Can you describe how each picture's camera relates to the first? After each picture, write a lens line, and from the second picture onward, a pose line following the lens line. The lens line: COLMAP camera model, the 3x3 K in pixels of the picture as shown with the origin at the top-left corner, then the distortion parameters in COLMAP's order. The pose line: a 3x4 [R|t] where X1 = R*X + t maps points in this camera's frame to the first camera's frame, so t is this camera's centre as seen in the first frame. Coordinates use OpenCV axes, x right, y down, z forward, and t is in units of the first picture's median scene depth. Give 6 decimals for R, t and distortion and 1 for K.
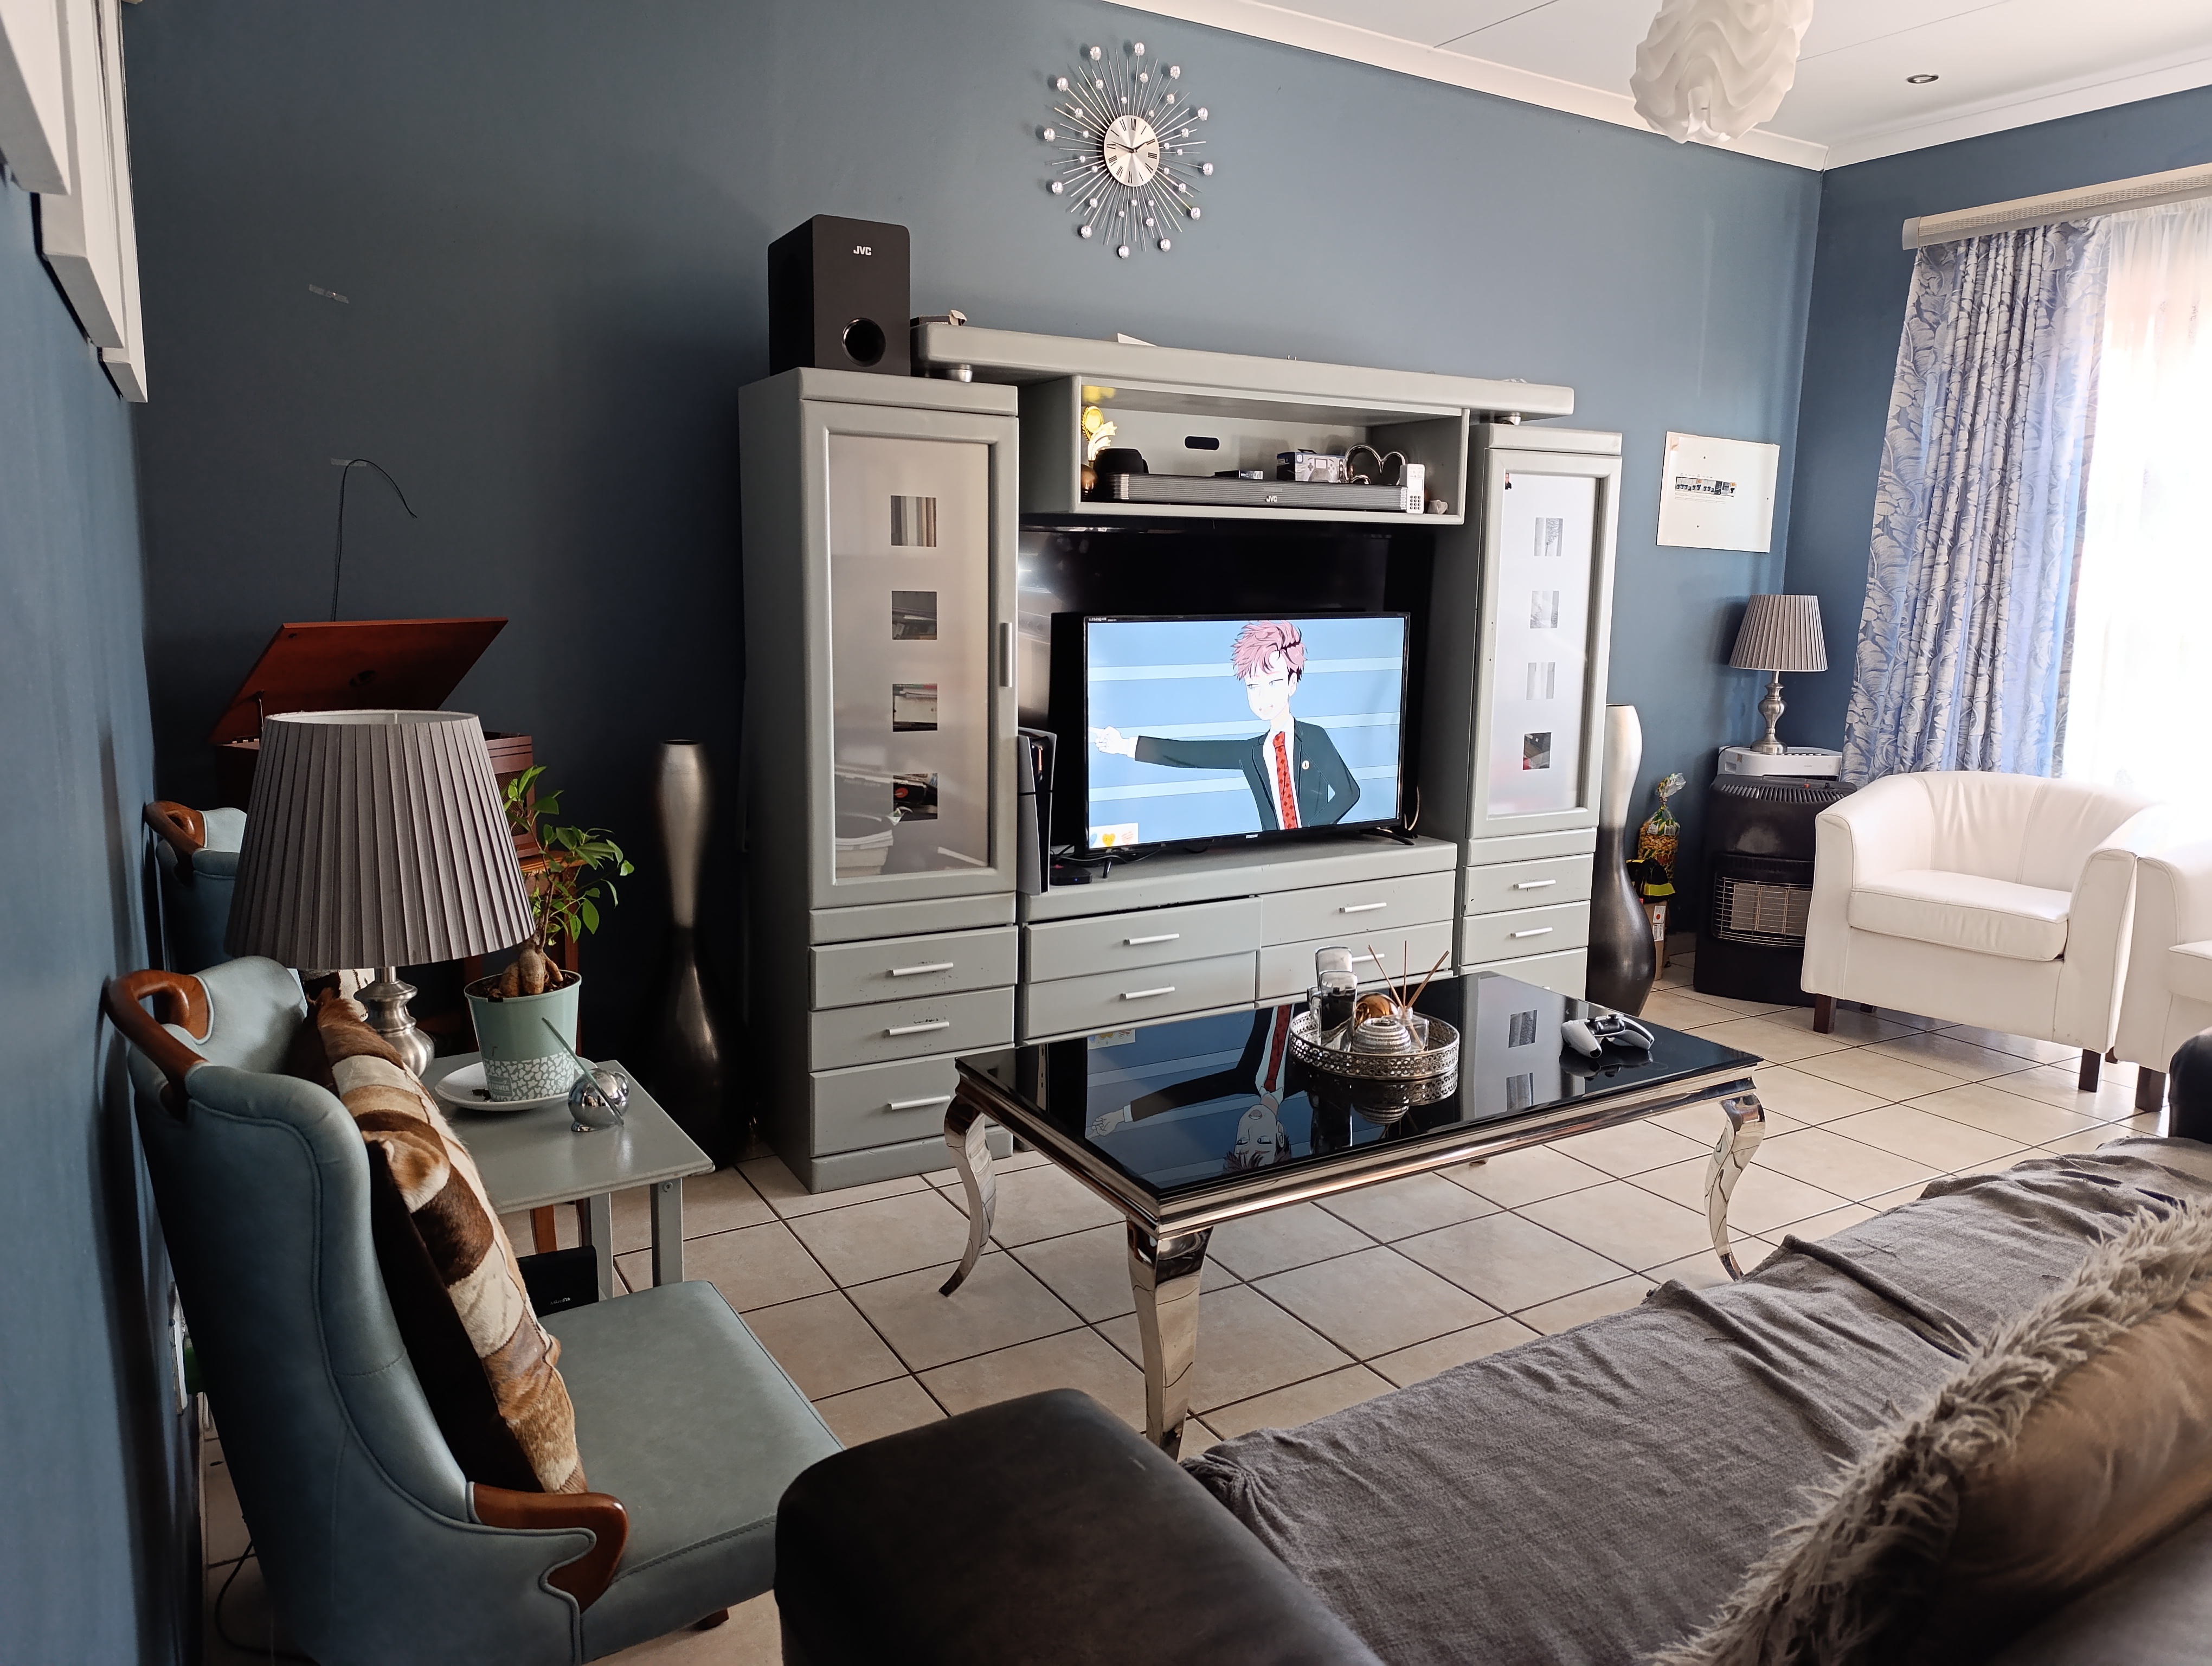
lens RADIAL K [[1565.3, 0, 1106.0], [0, 1565.3, 833.0], [0, 0, 1]] dist [0.029185, 0.002857]
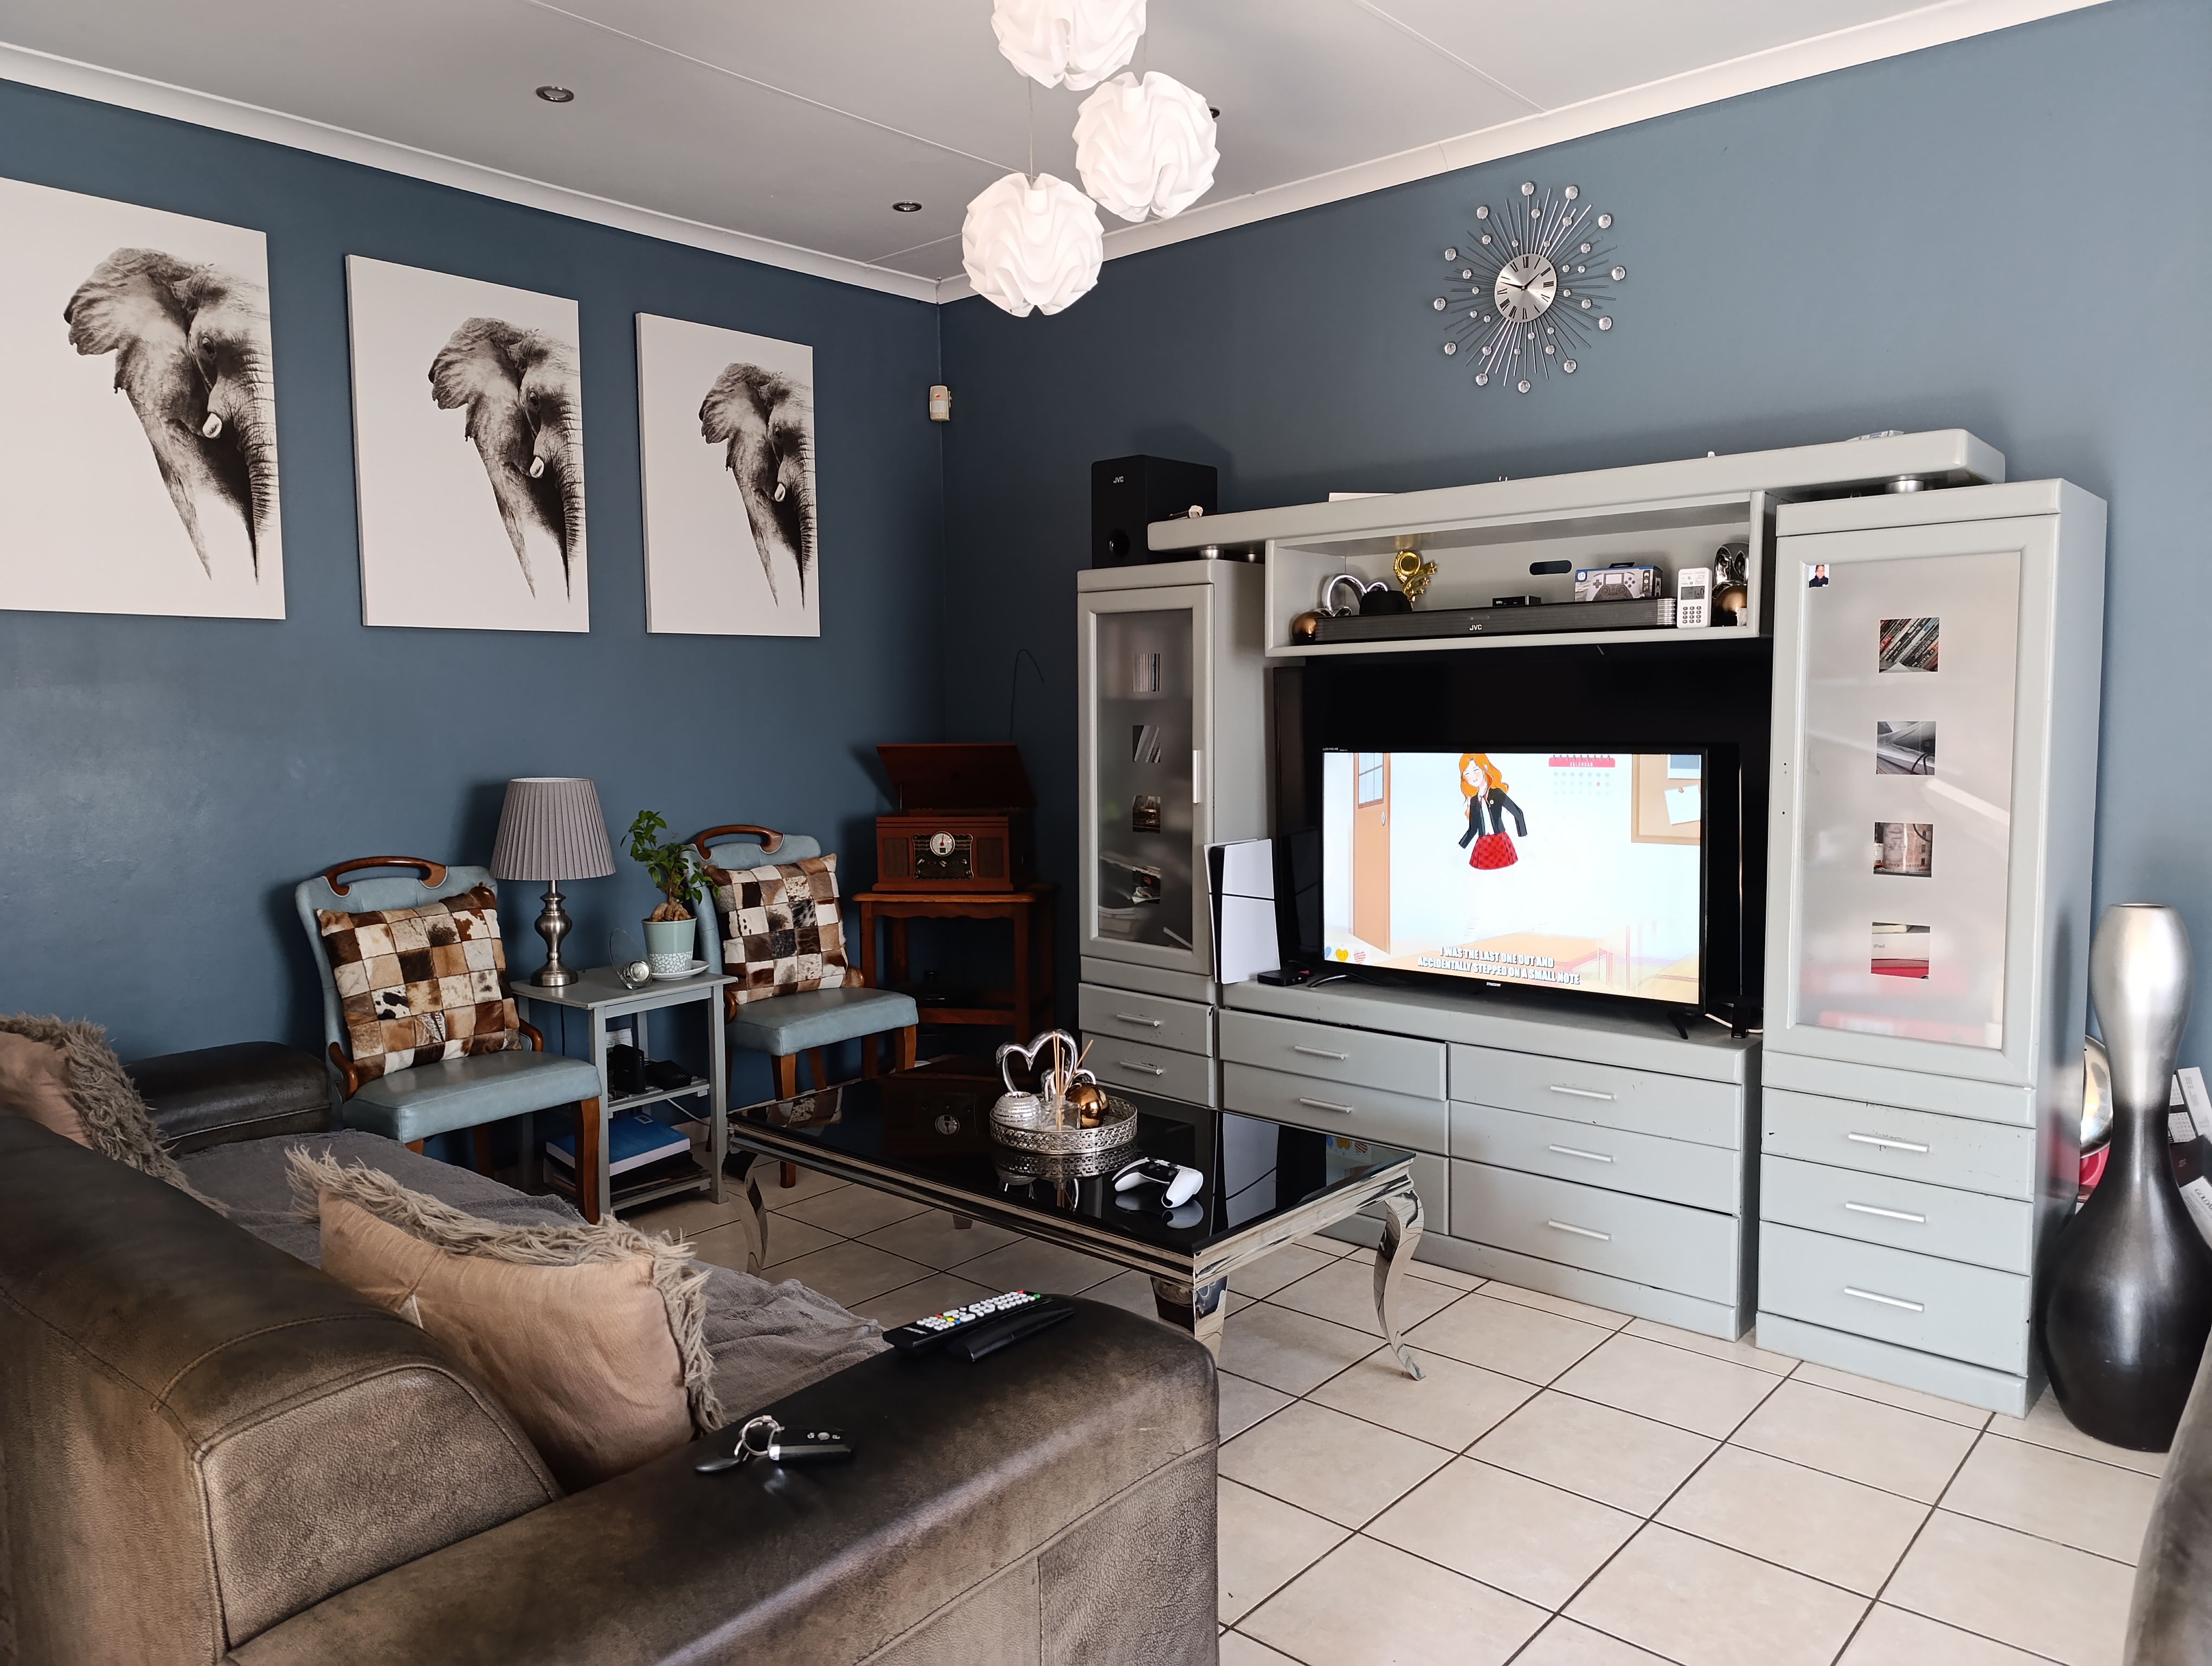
lens RADIAL K [[1491.8, 0, 1069.8], [0, 1491.8, 811.5], [0, 0, 1]] dist [0.006603, -0.000587]
pose [[0.284274, 0.058704, -0.956944, 0.857010], [-0.135002, 0.990630, 0.020666, -0.082949], [0.949191, 0.123314, 0.289536, 0.486292]]
